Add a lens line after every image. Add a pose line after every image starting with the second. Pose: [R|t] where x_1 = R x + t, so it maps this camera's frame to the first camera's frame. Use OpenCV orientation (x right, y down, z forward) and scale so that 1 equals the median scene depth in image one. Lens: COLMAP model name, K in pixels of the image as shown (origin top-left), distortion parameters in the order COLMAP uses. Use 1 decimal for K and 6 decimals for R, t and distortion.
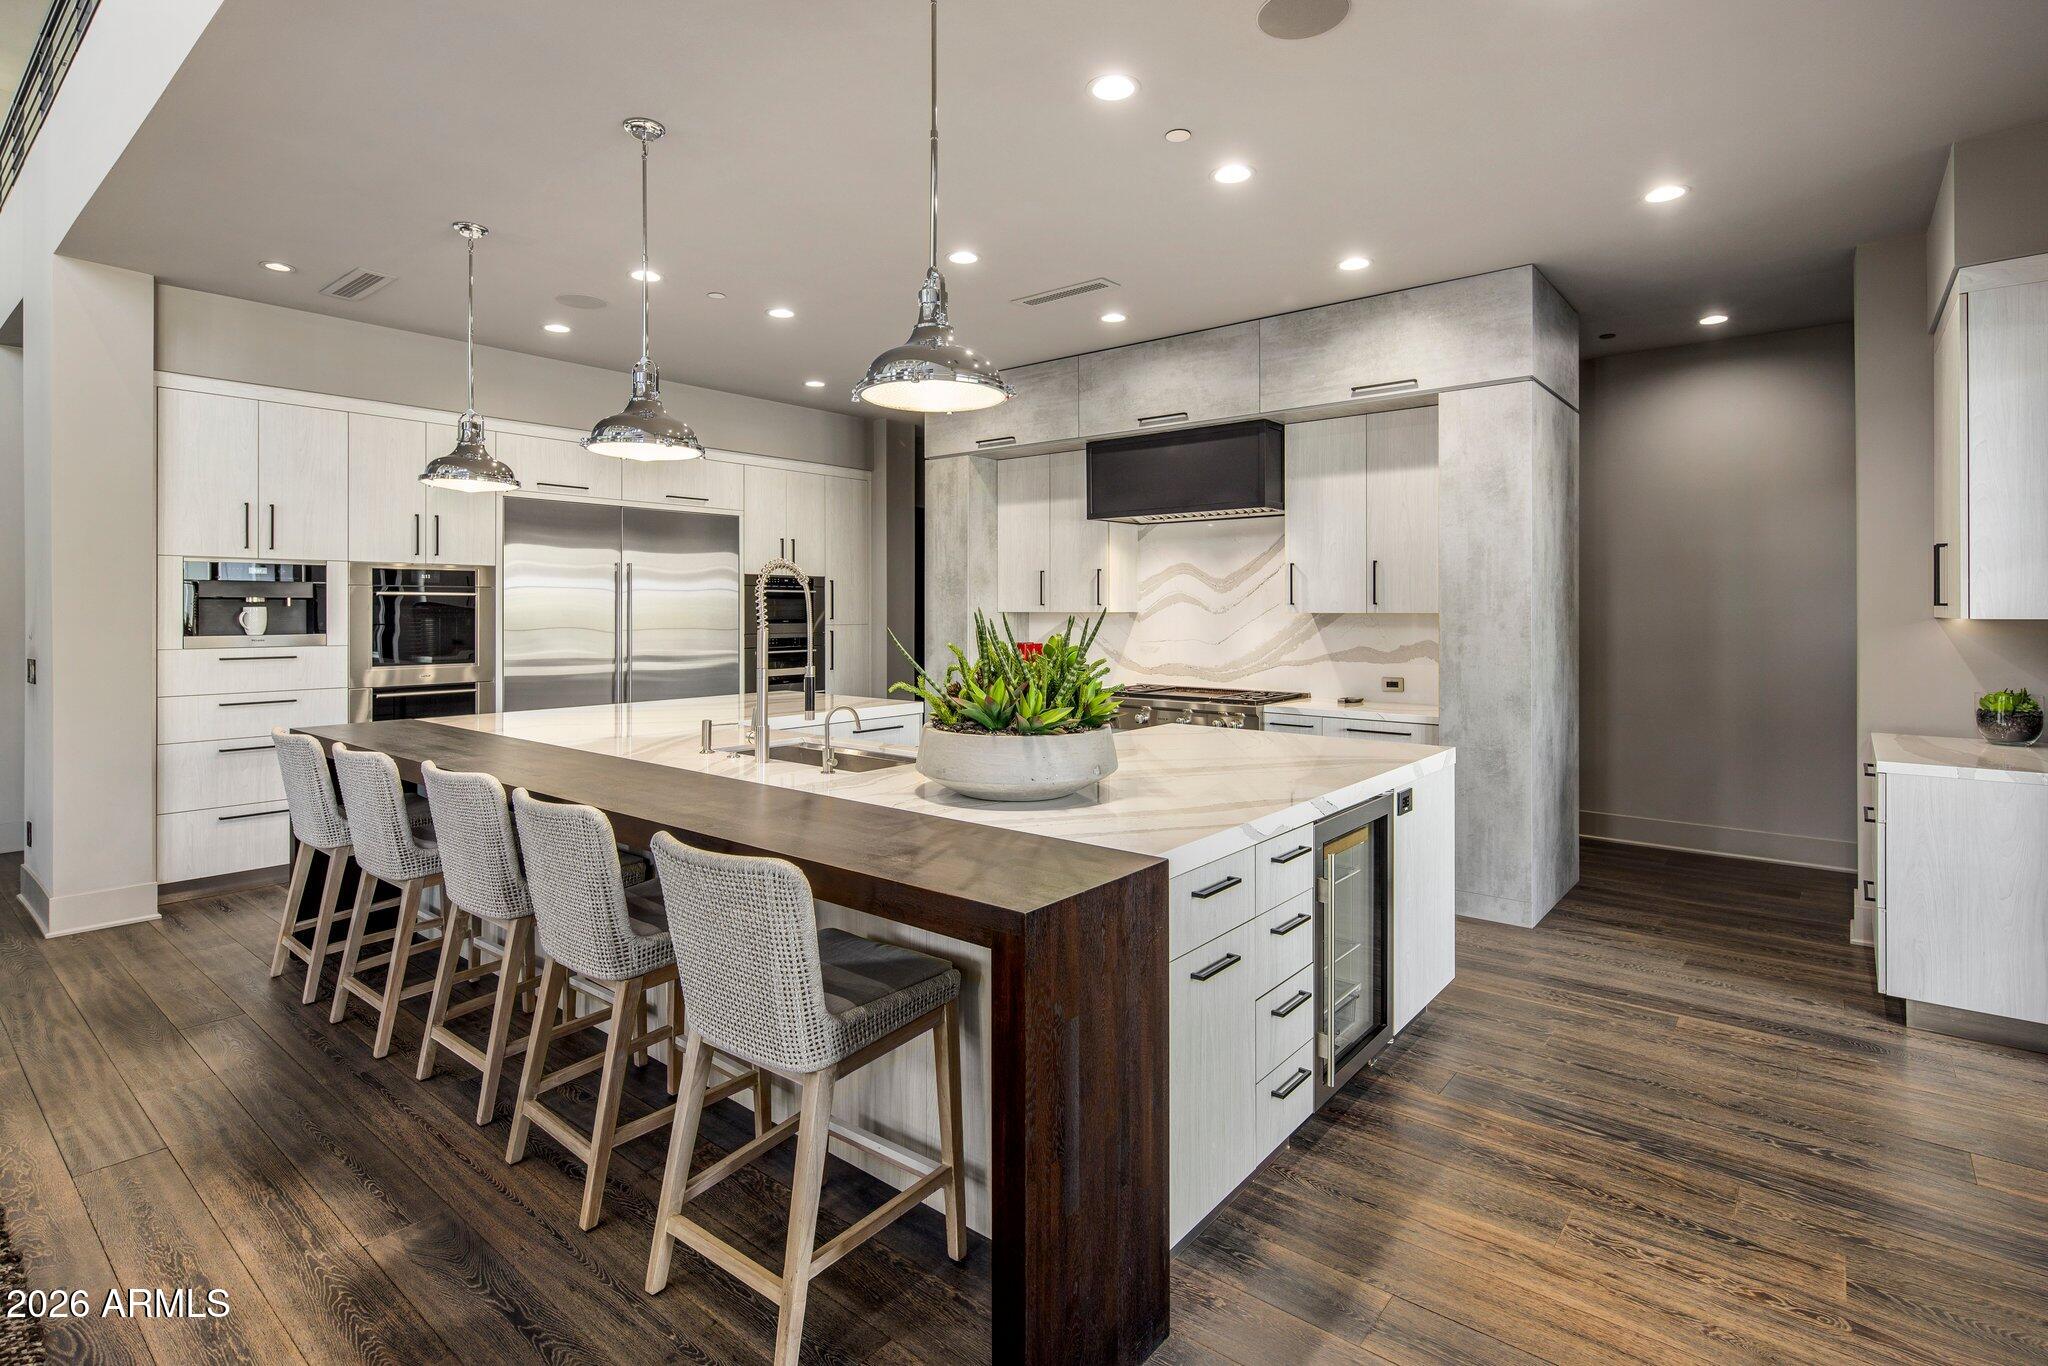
lens RADIAL K [[988.4, 0, 1036.1], [0, 988.4, 679.8], [0, 0, 1]] dist [0.003517, -0.000138]
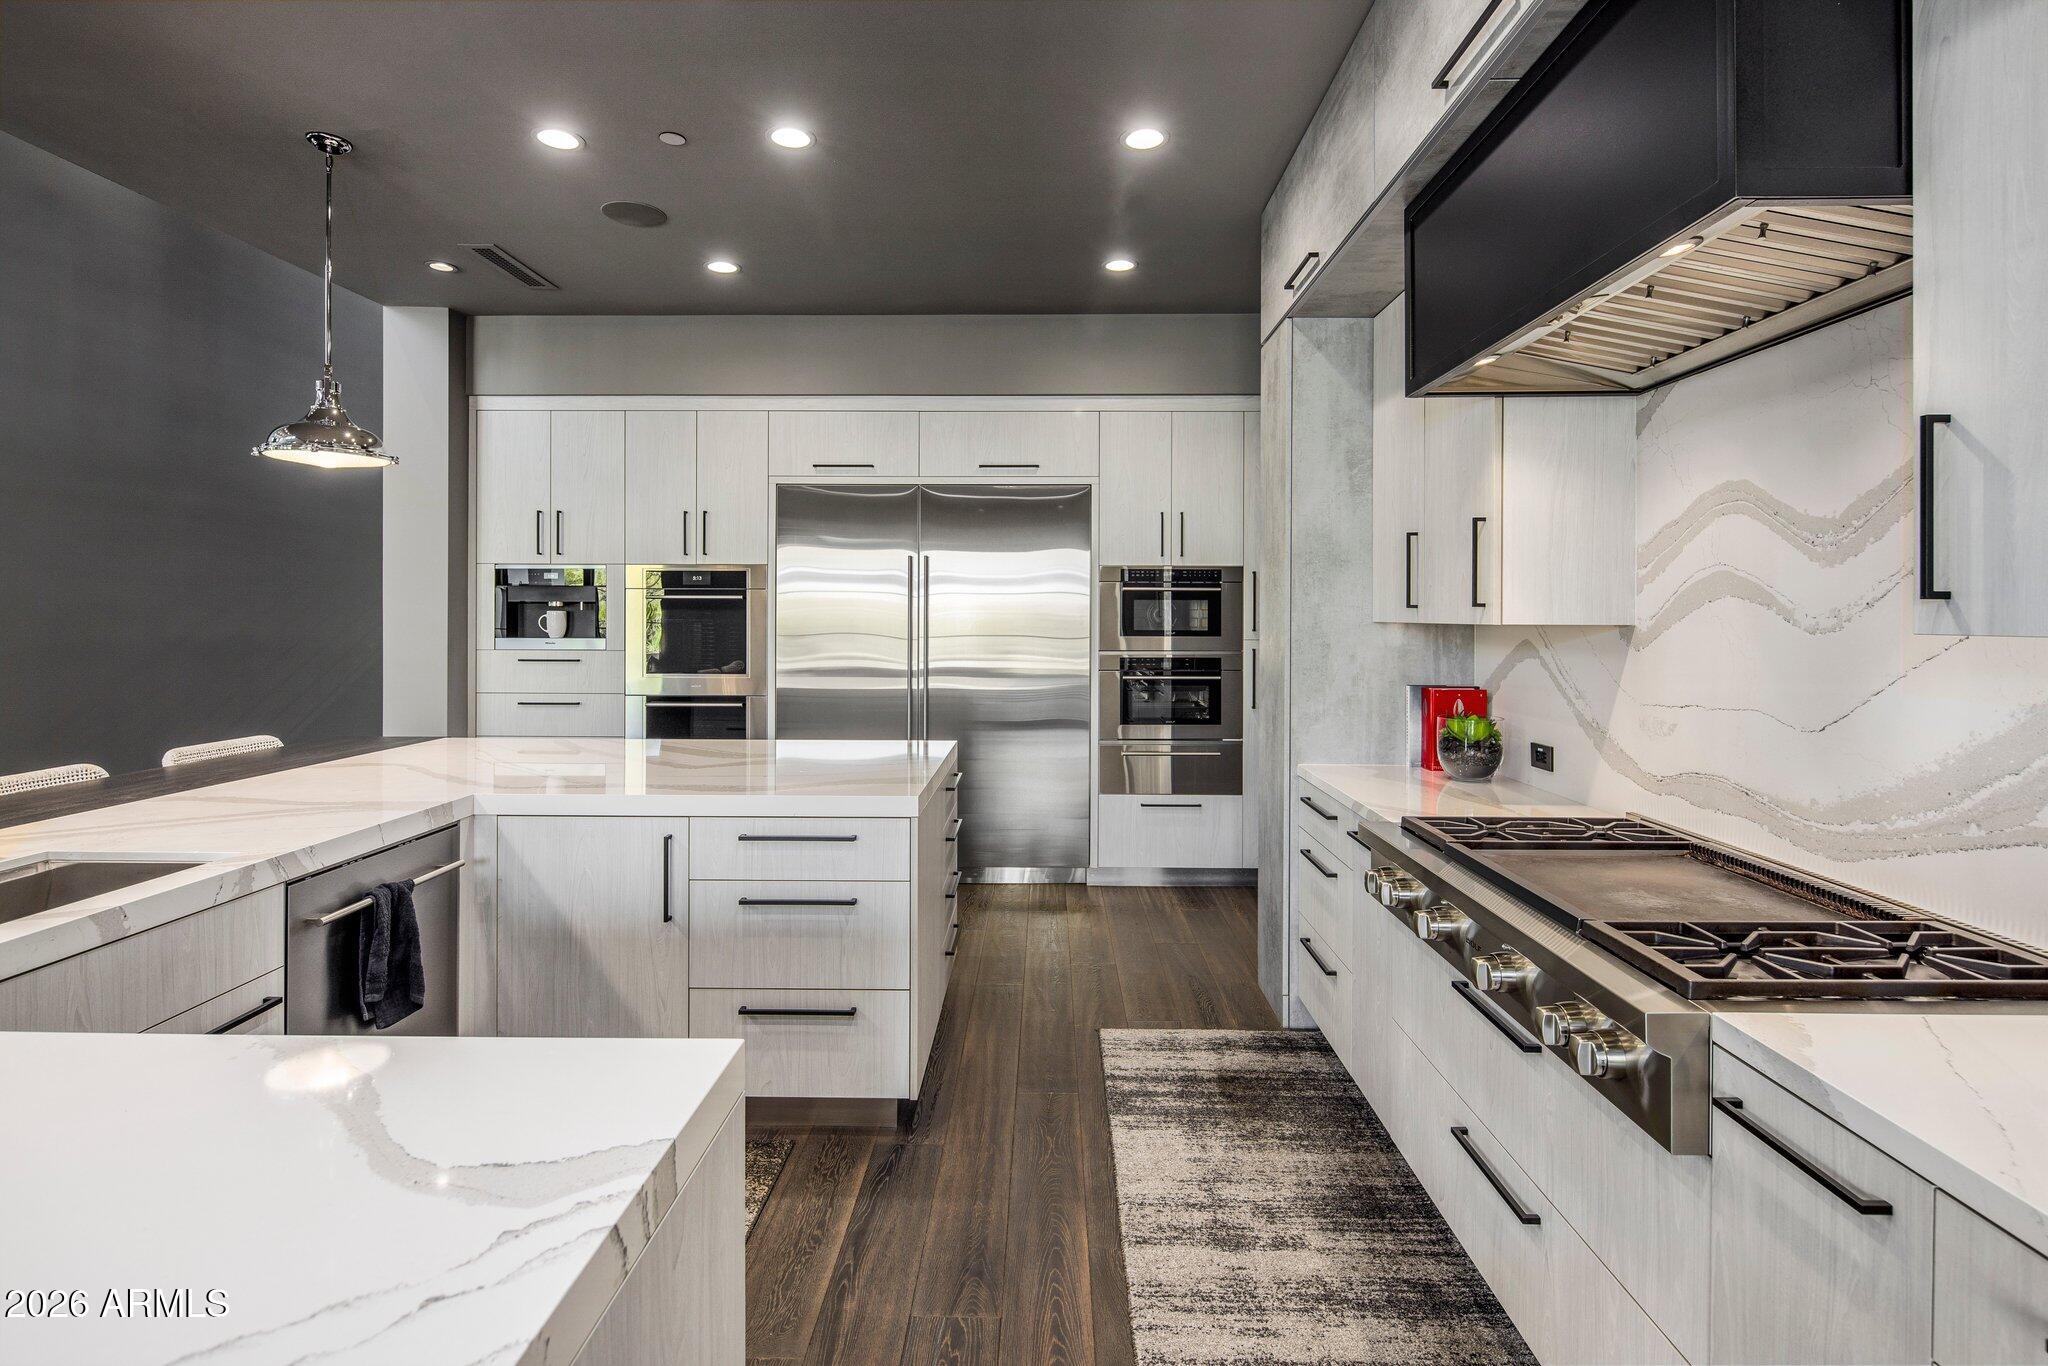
lens RADIAL K [[987.2, 0, 1029.0], [0, 987.2, 646.2], [0, 0, 1]] dist [0.001491, -0.000047]
pose [[0.619227, 0.026992, -0.784748, 0.286648], [-0.060208, 0.998099, -0.013179, -0.046267], [0.782900, 0.055409, 0.619675, 0.653955]]
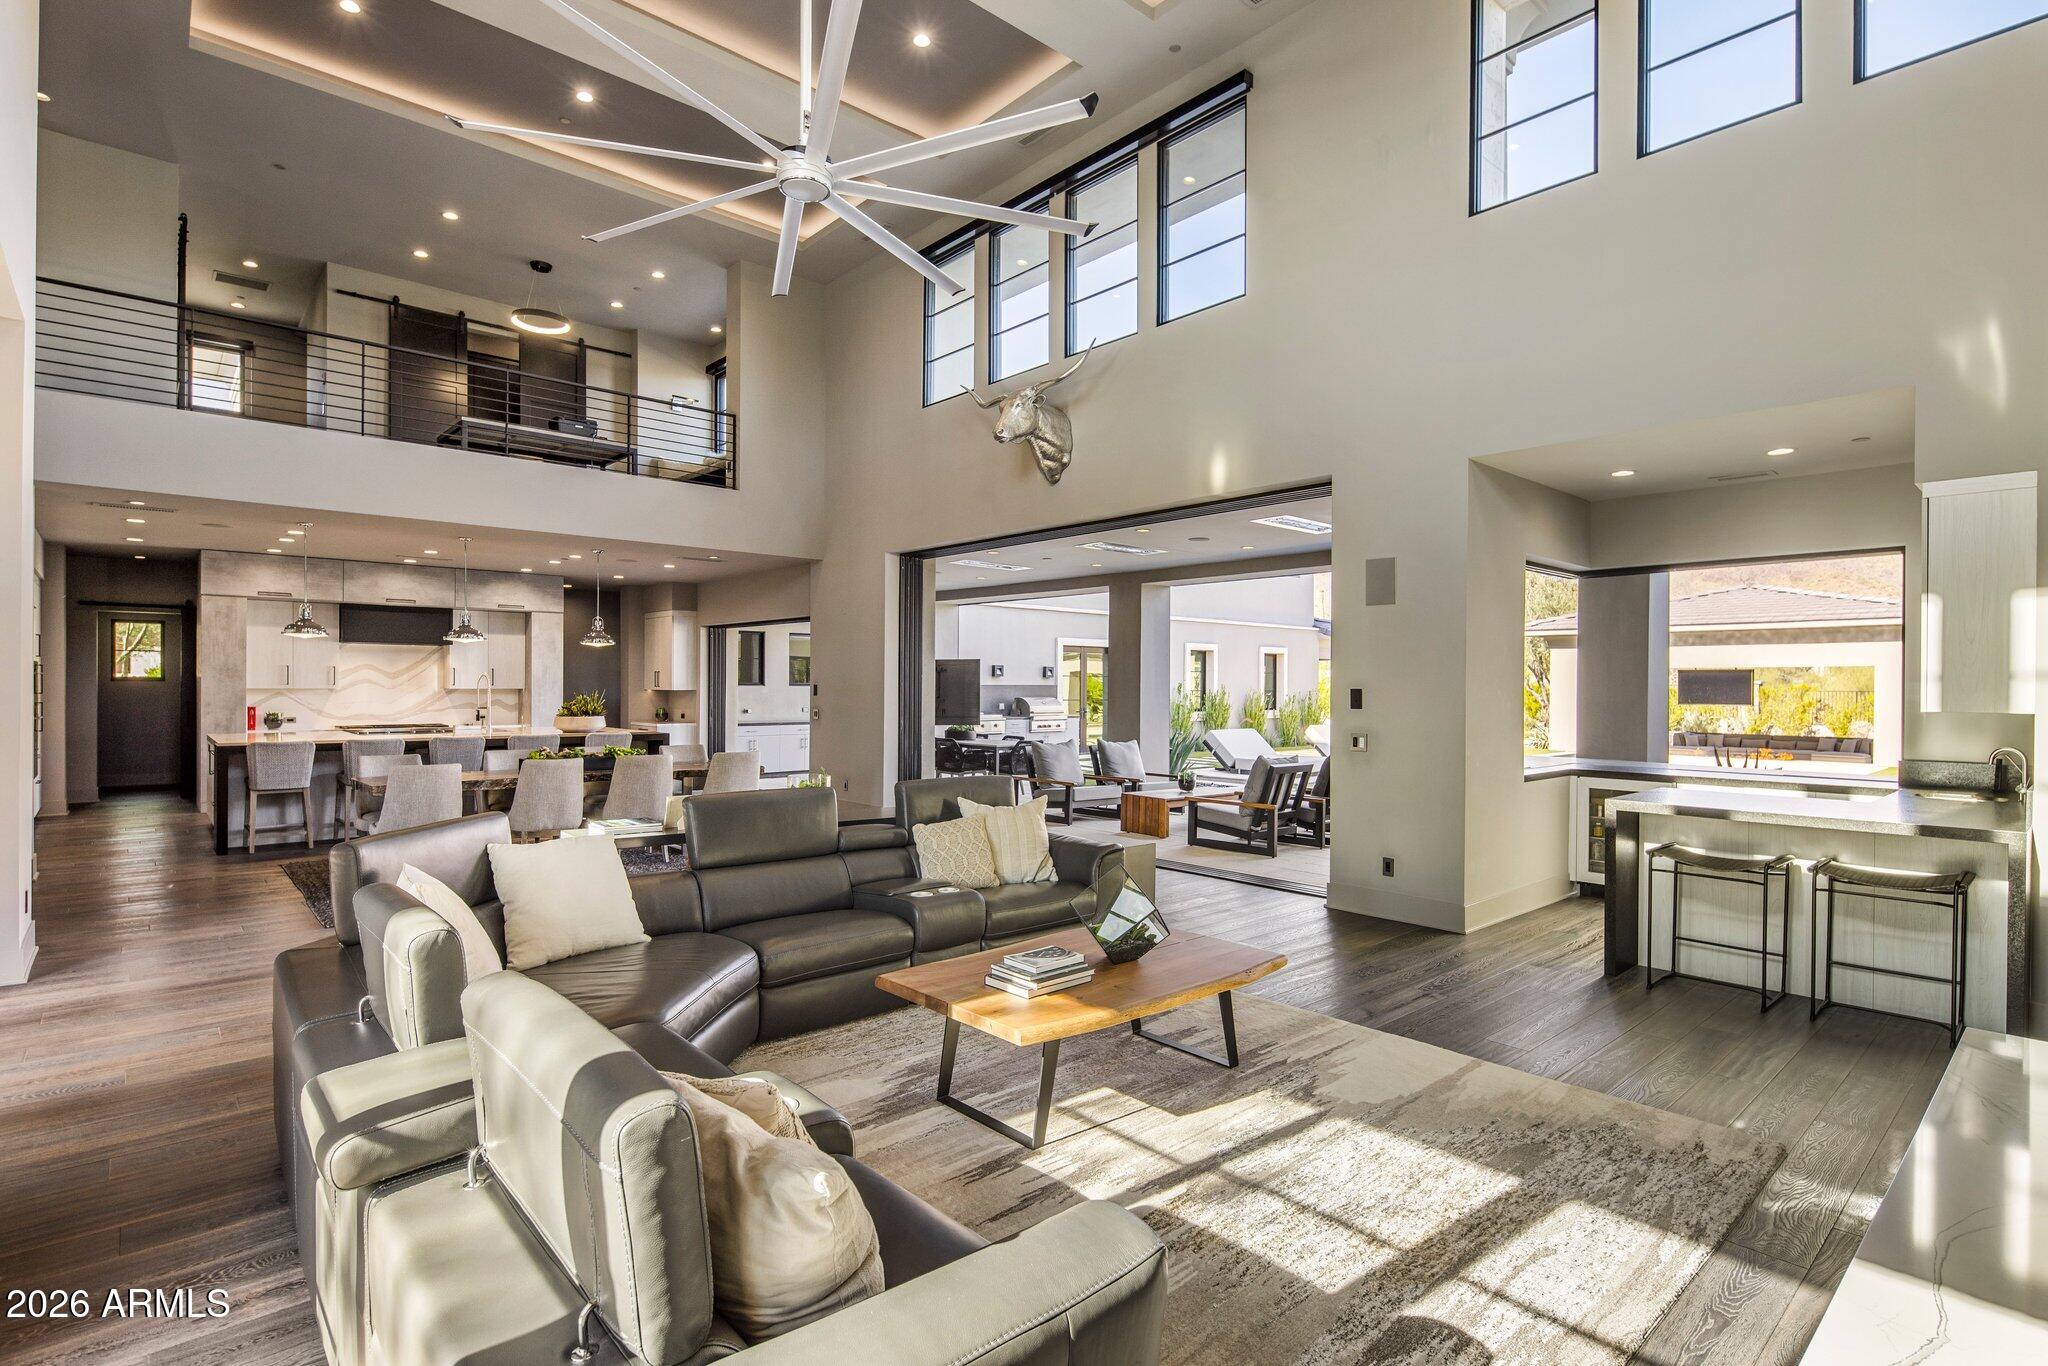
lens RADIAL K [[988.4, 0, 1036.1], [0, 988.4, 679.8], [0, 0, 1]] dist [0.003517, -0.000138]
pose [[0.151009, 0.006948, 0.988508, -1.703997], [0.066003, 0.997673, -0.017095, 0.039605], [-0.986327, 0.067826, 0.150199, -0.664218]]
